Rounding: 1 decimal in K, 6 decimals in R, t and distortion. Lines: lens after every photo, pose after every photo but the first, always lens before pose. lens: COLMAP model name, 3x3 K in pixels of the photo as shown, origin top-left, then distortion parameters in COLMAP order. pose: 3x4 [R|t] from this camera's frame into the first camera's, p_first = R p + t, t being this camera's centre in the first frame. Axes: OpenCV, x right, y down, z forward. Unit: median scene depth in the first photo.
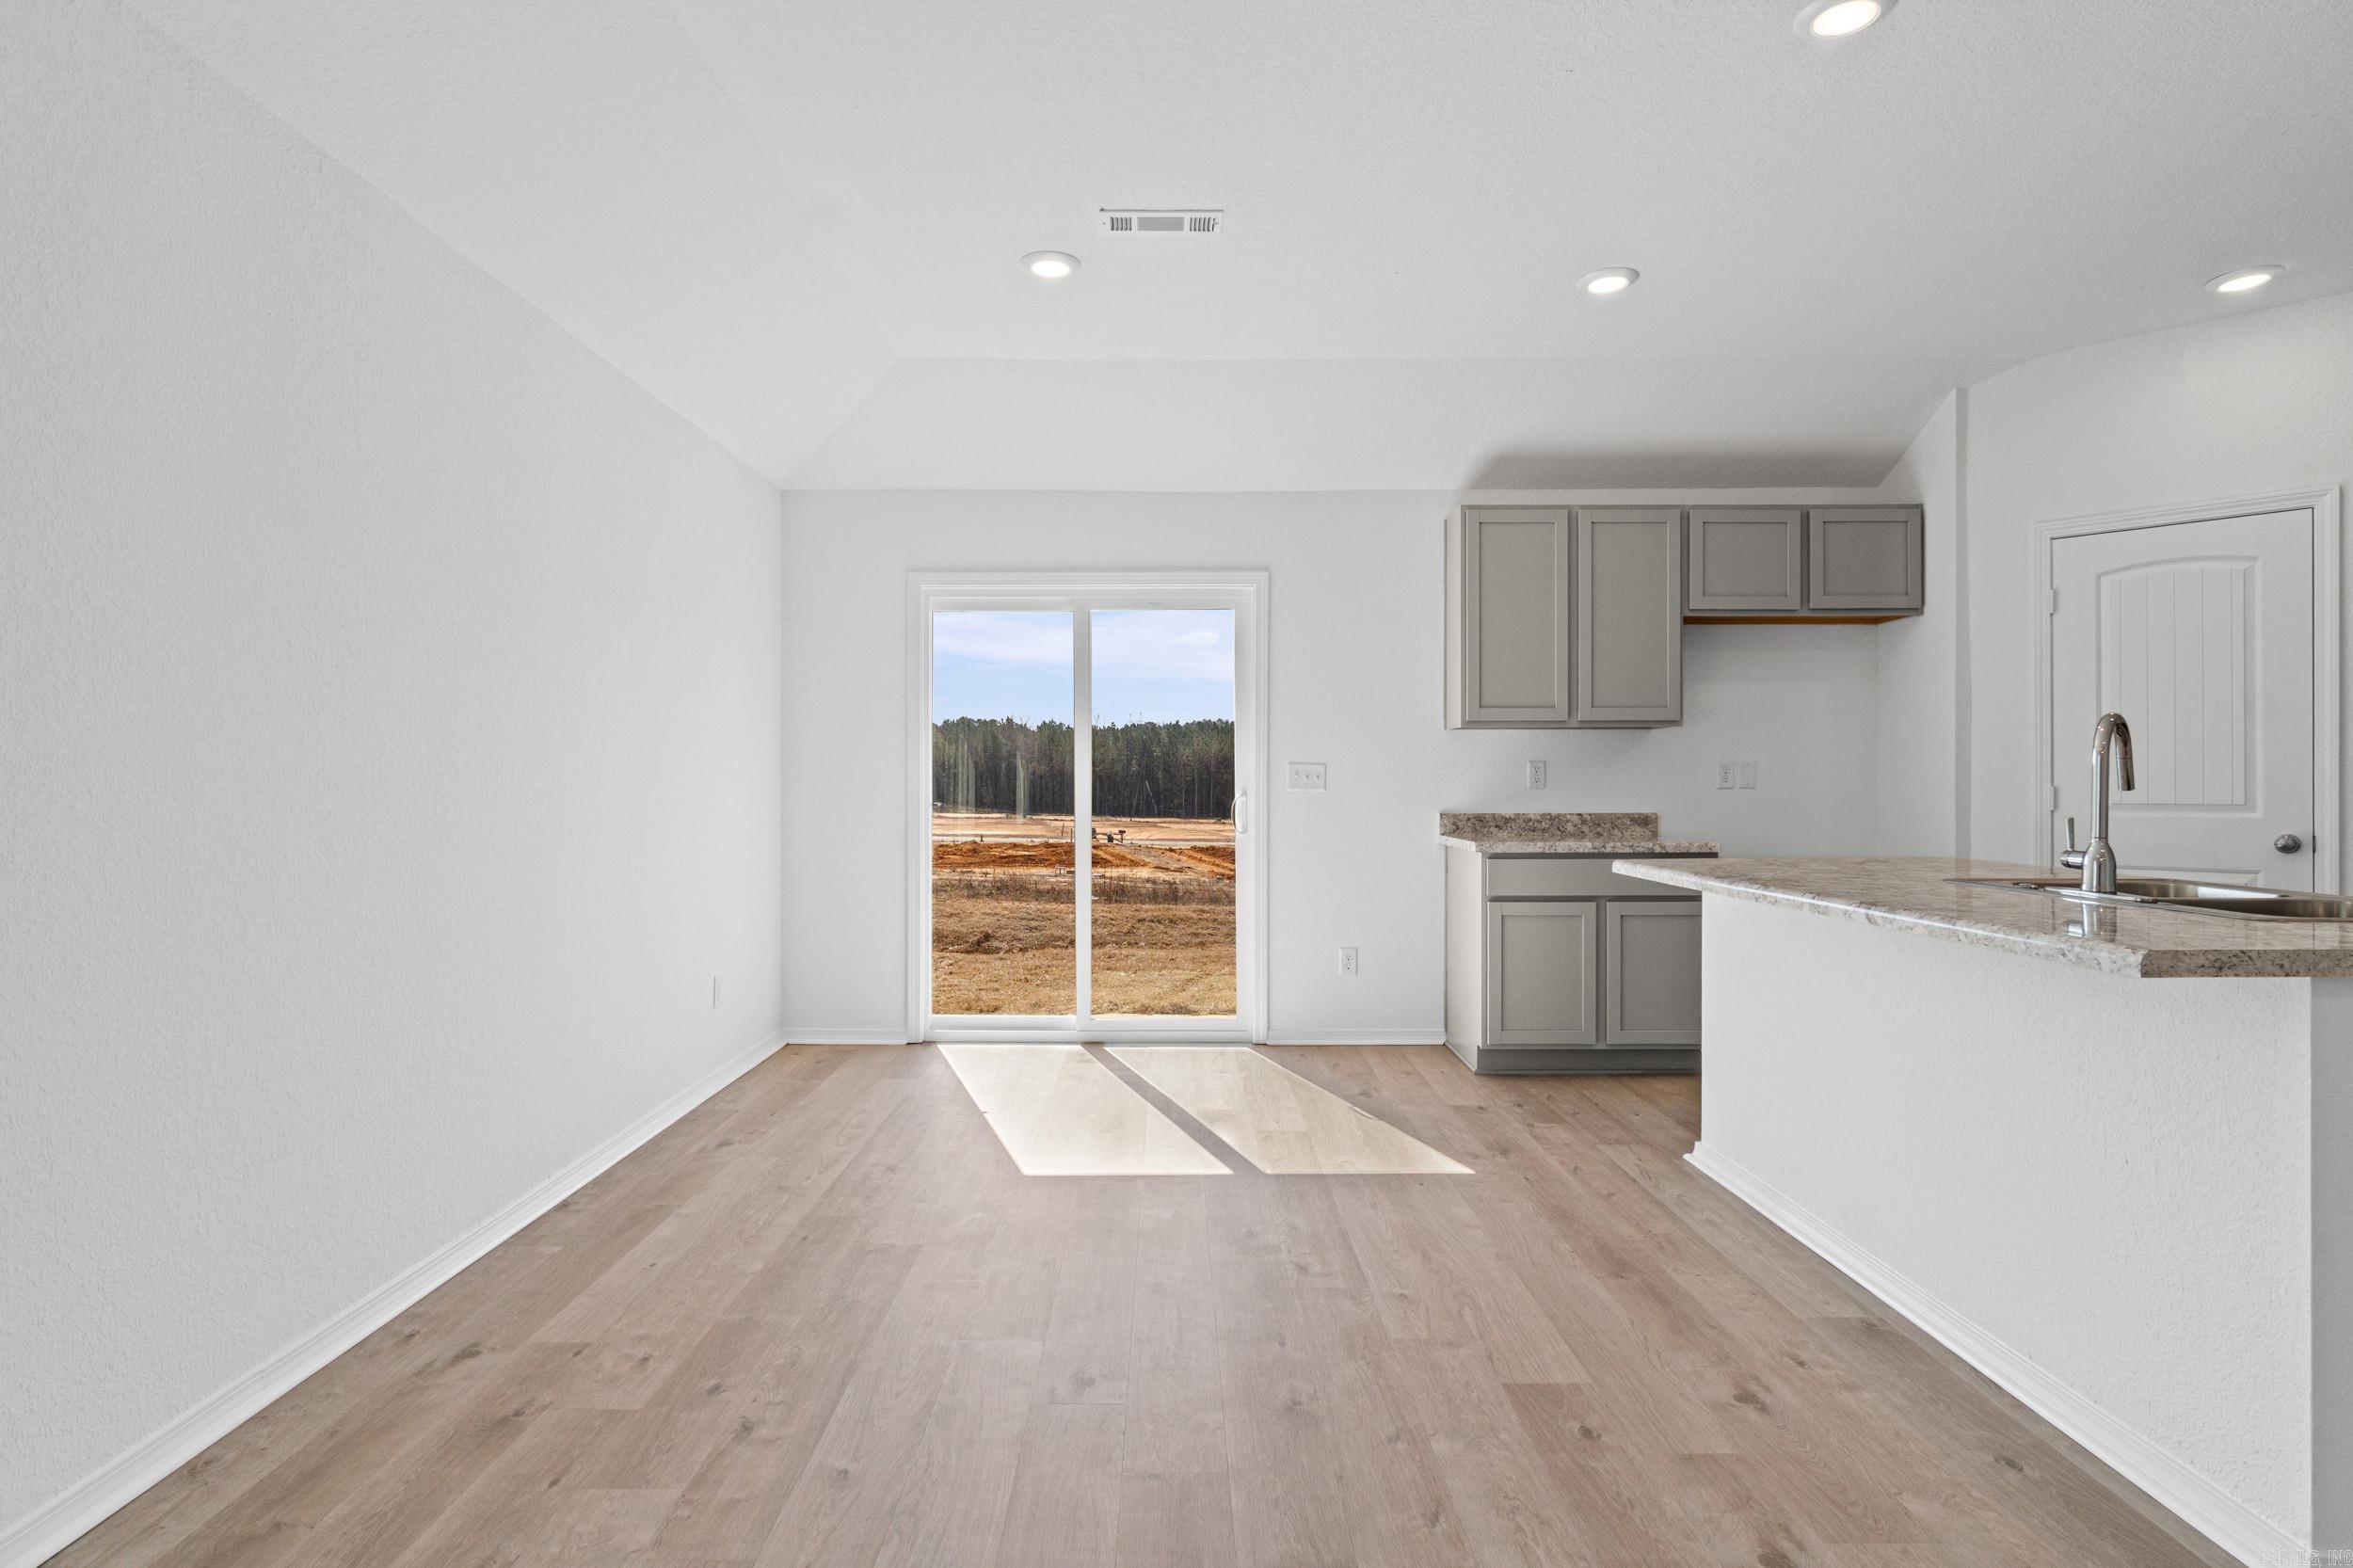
lens RADIAL K [[1187.3, 0, 1157.3], [0, 1187.3, 784.0], [0, 0, 1]] dist [-0.007855, -0.000310]
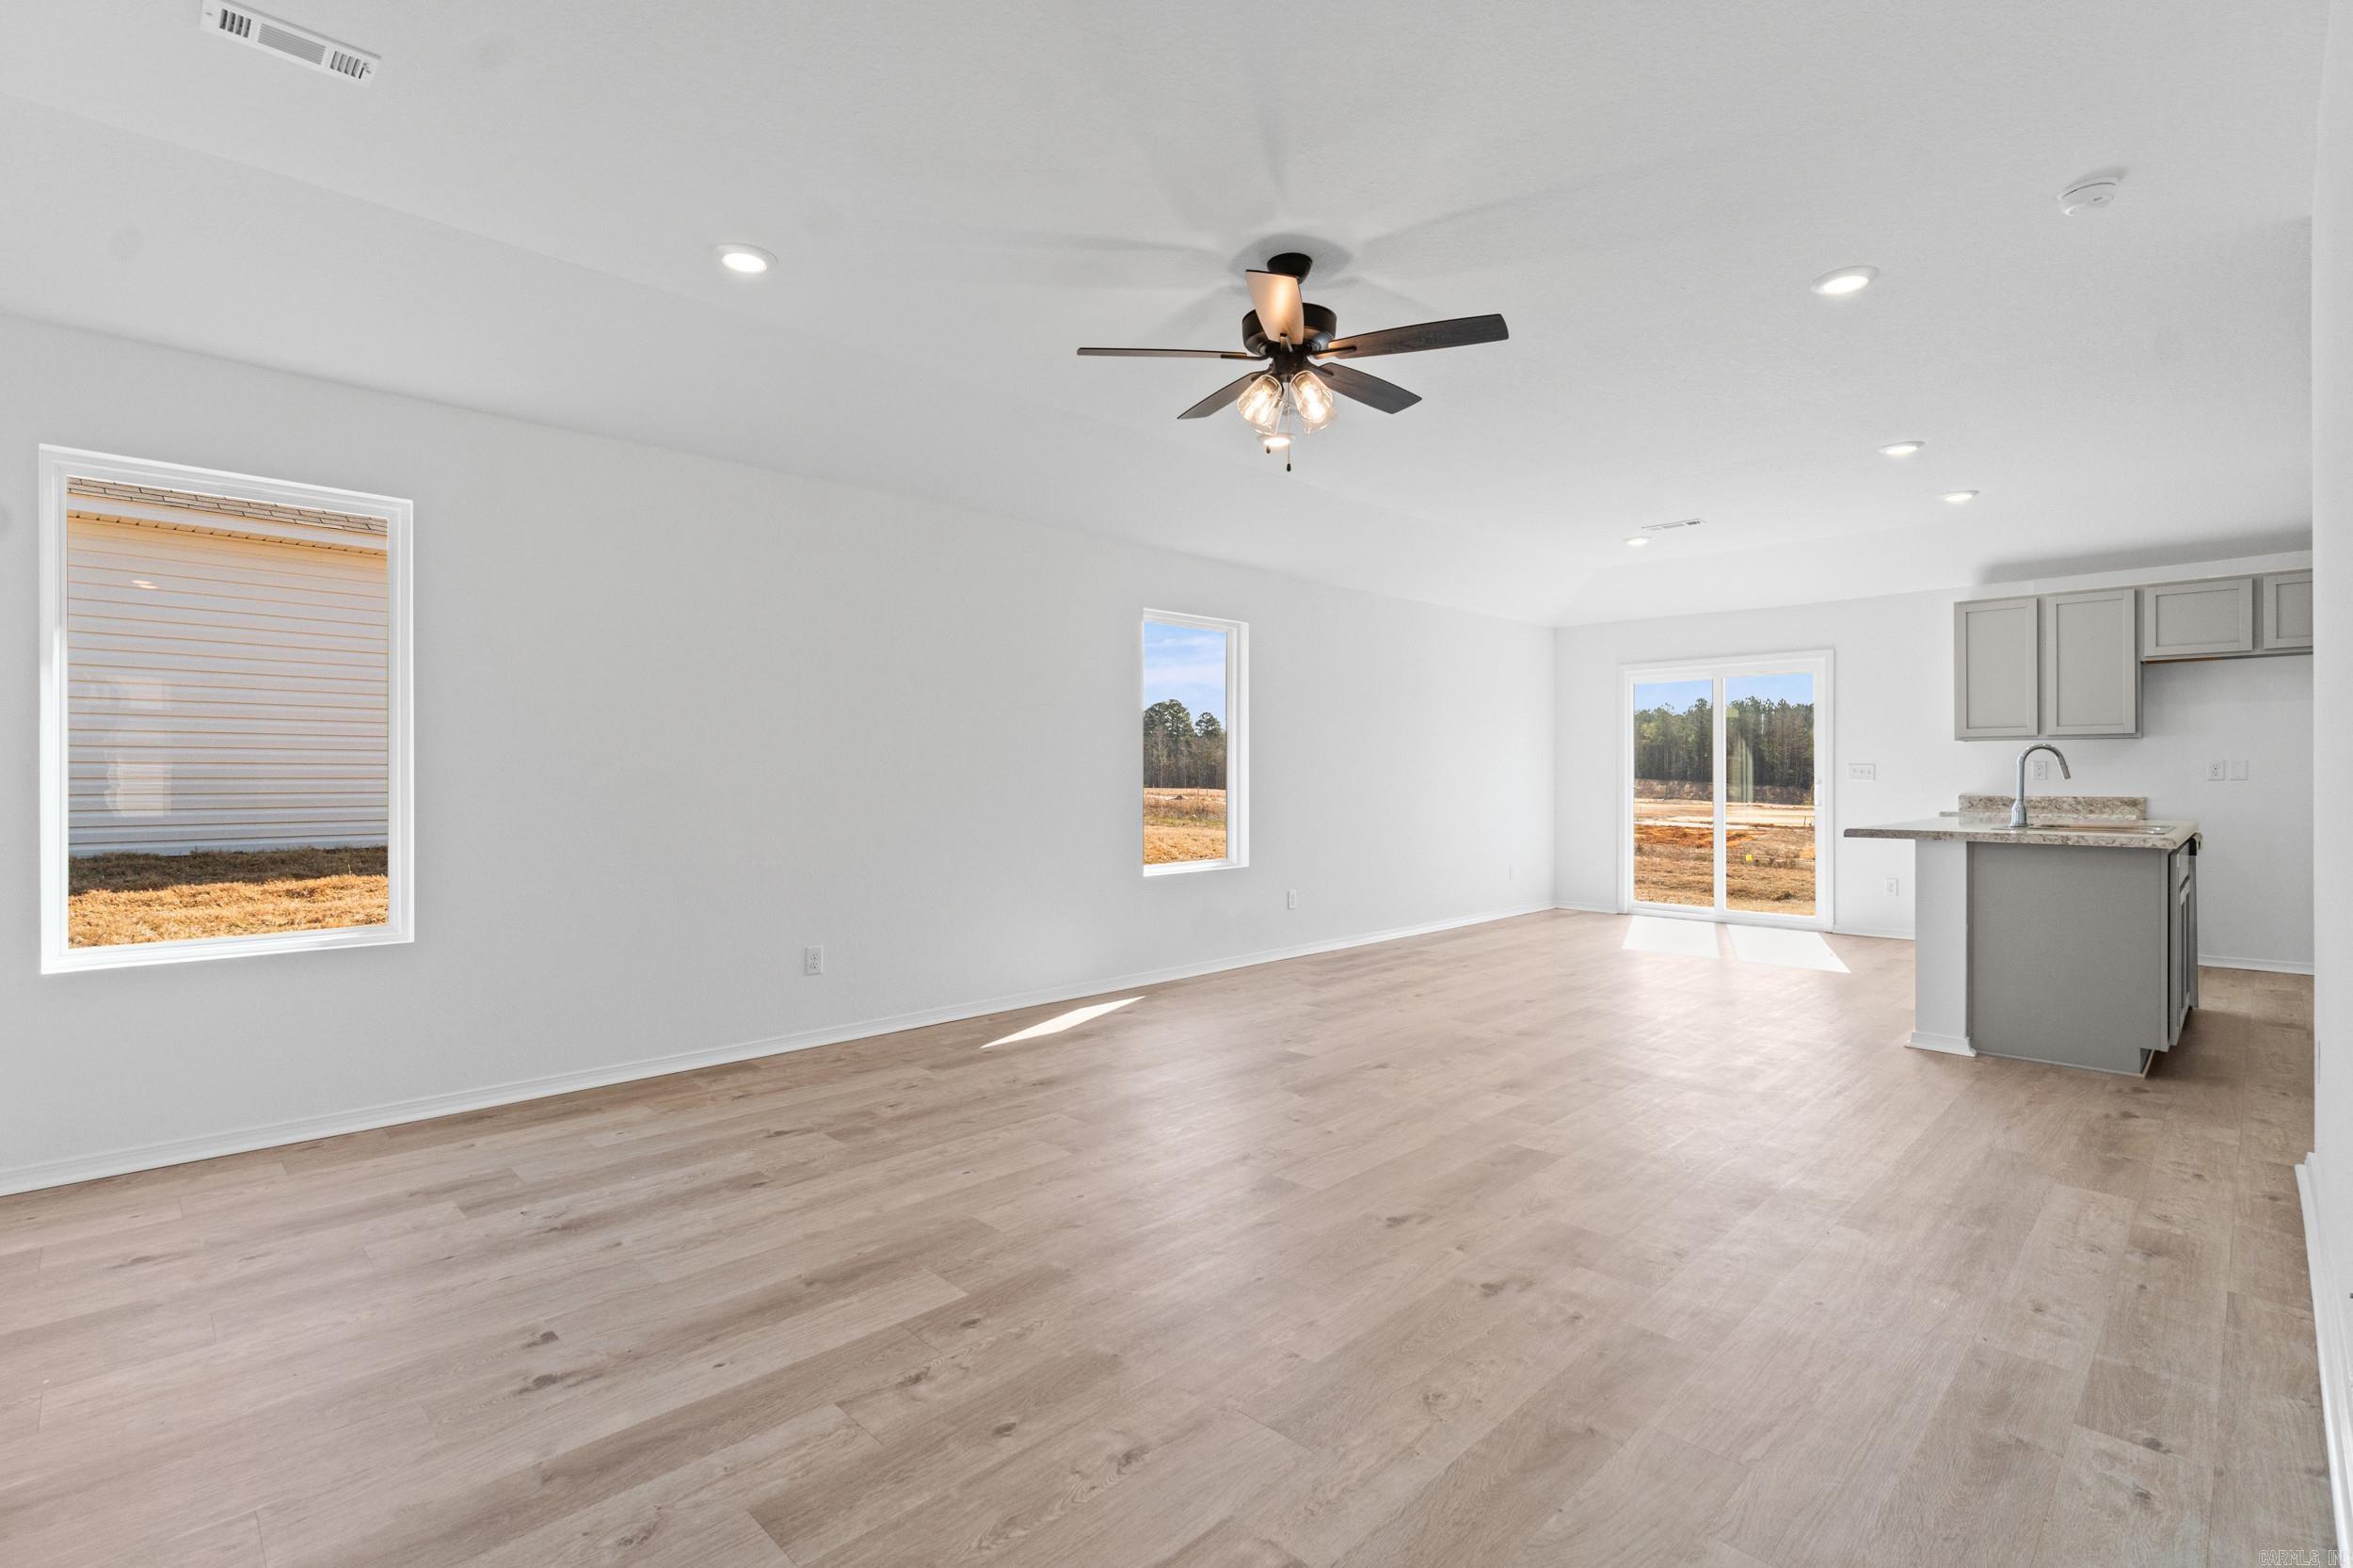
lens RADIAL K [[1078.0, 0, 1167.6], [0, 1078.0, 771.5], [0, 0, 1]] dist [-0.001573, 0.000001]
pose [[0.712738, -0.002820, -0.701425, 0.511689], [-0.000177, 0.999991, -0.004200, -0.000569], [0.701431, 0.003117, 0.712731, -0.770840]]
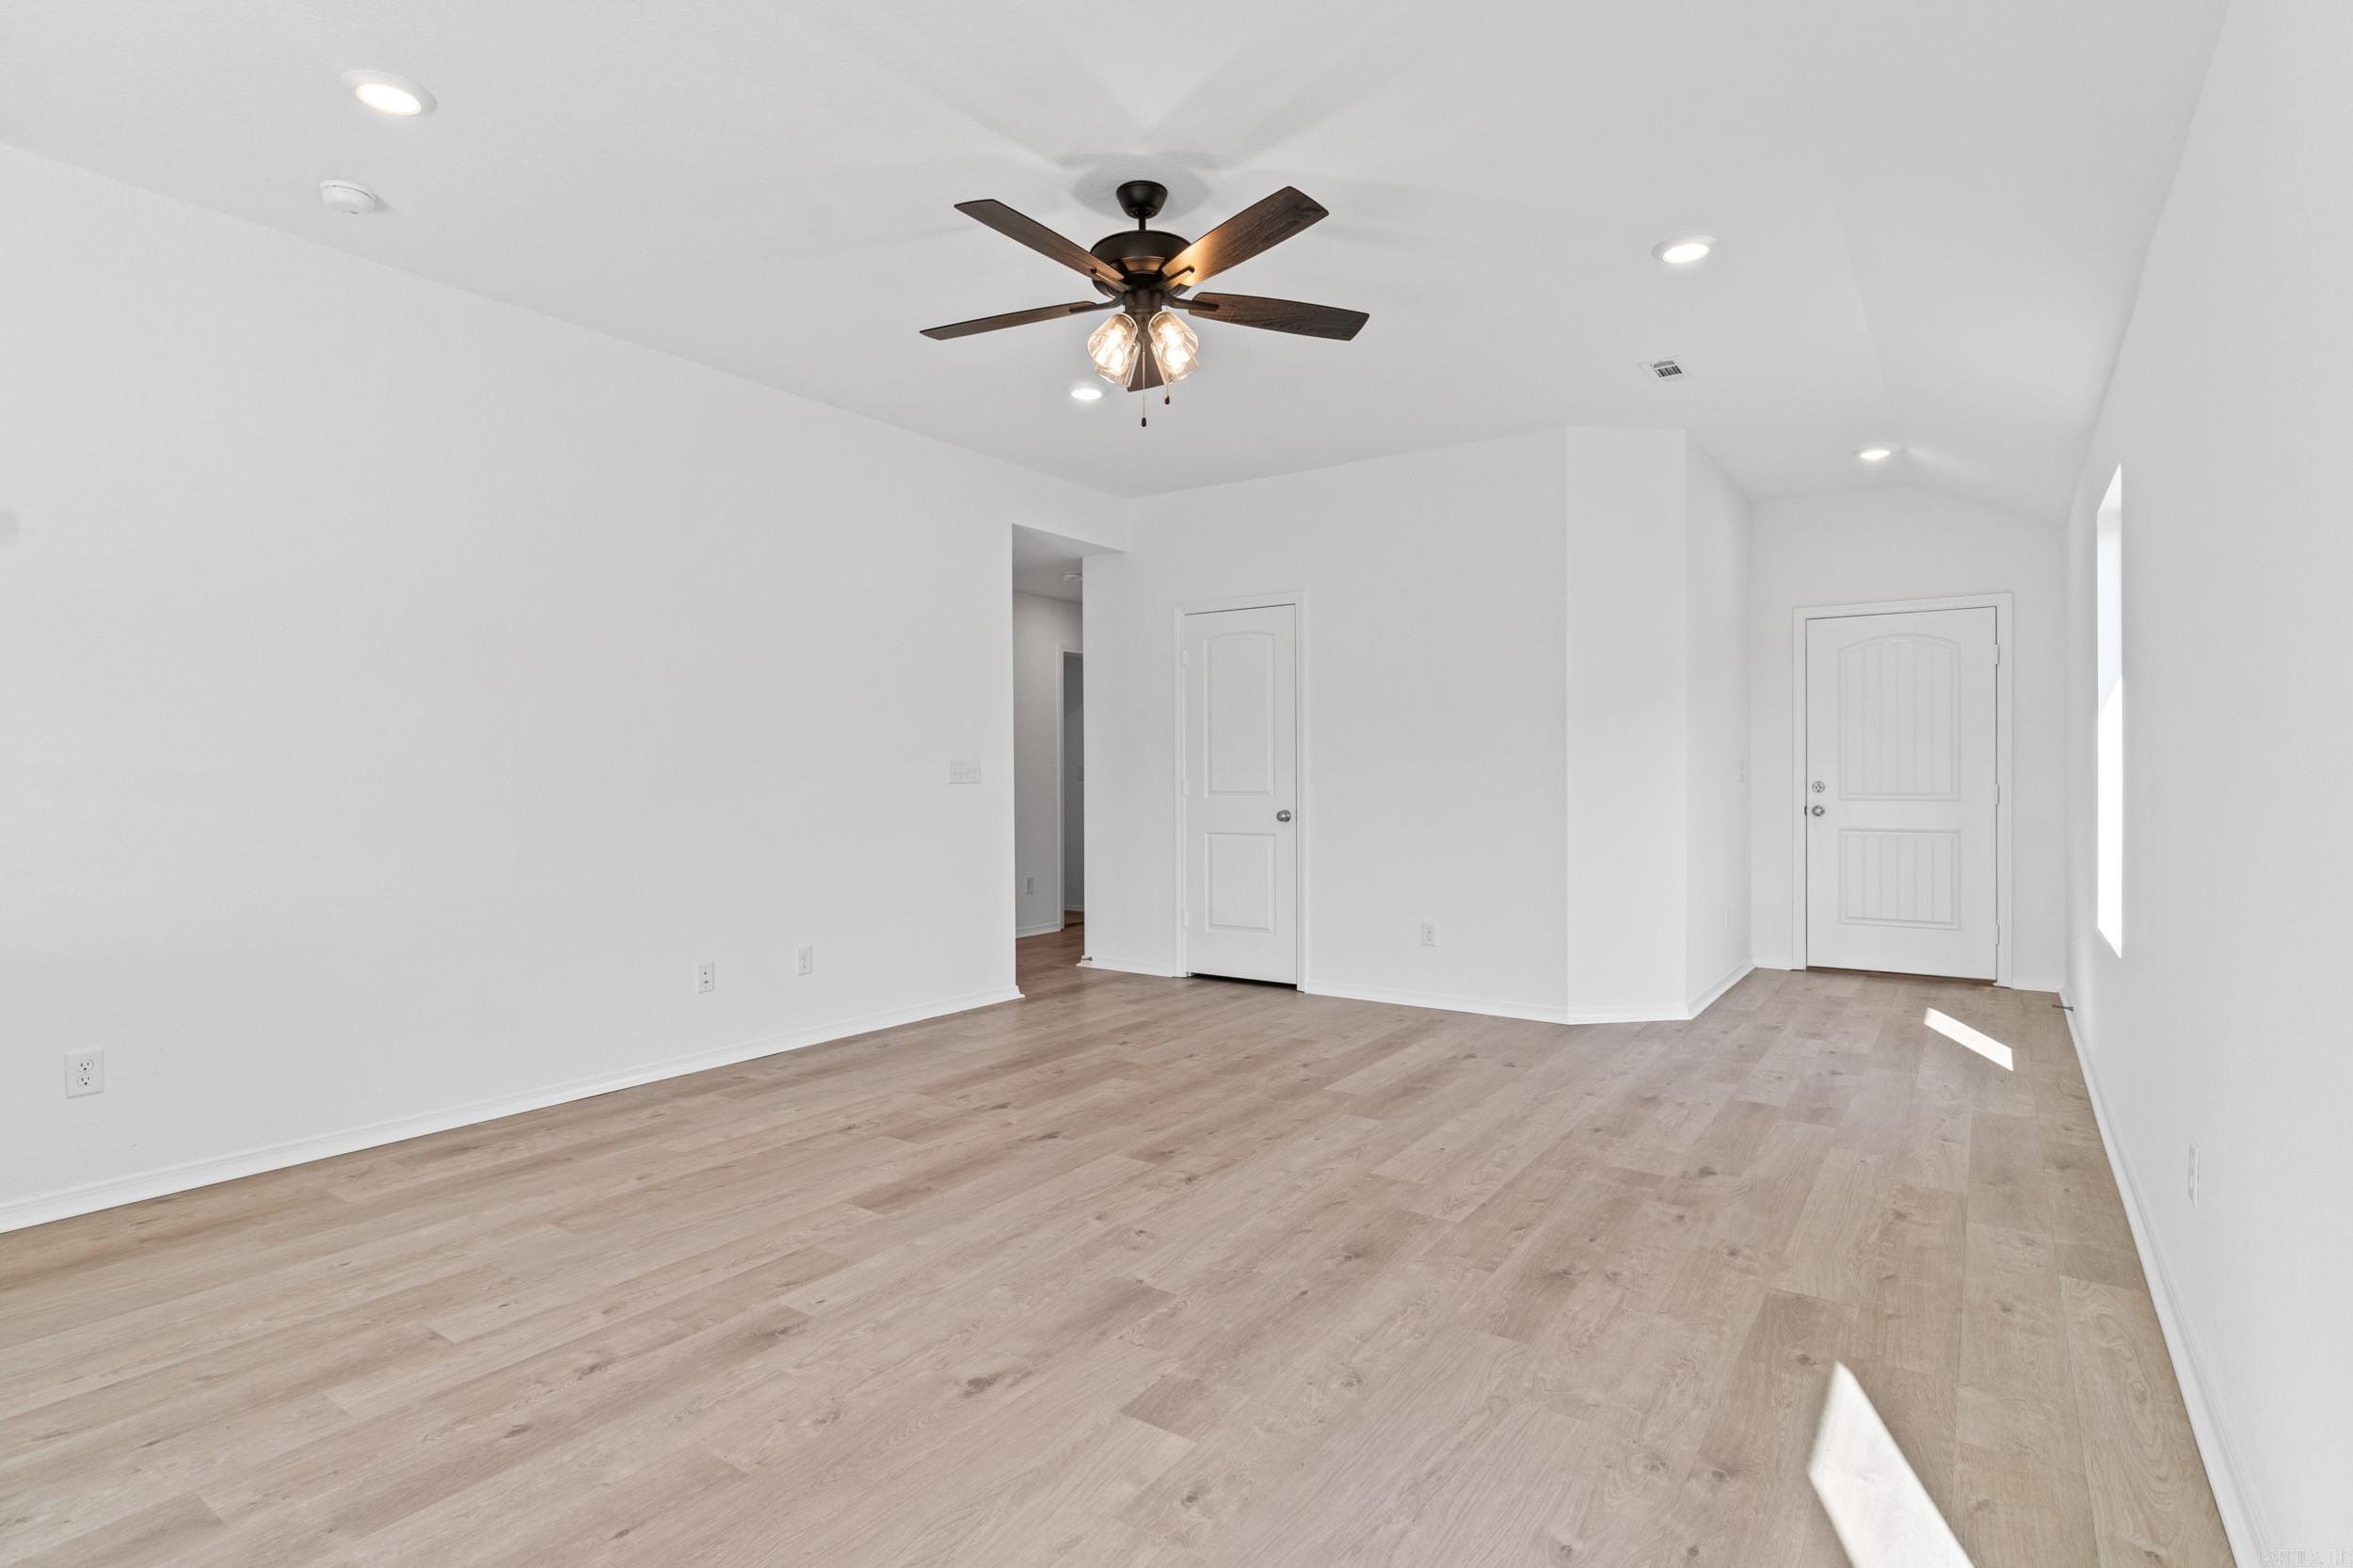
lens RADIAL K [[1177.8, 0, 1138.0], [0, 1177.8, 774.3], [0, 0, 1]] dist [0.001500, 0.000276]
pose [[-0.814875, 0.001022, 0.579636, -0.271961], [0.002630, 0.999995, 0.001935, -0.002216], [-0.579631, 0.003102, -0.814873, 0.282210]]
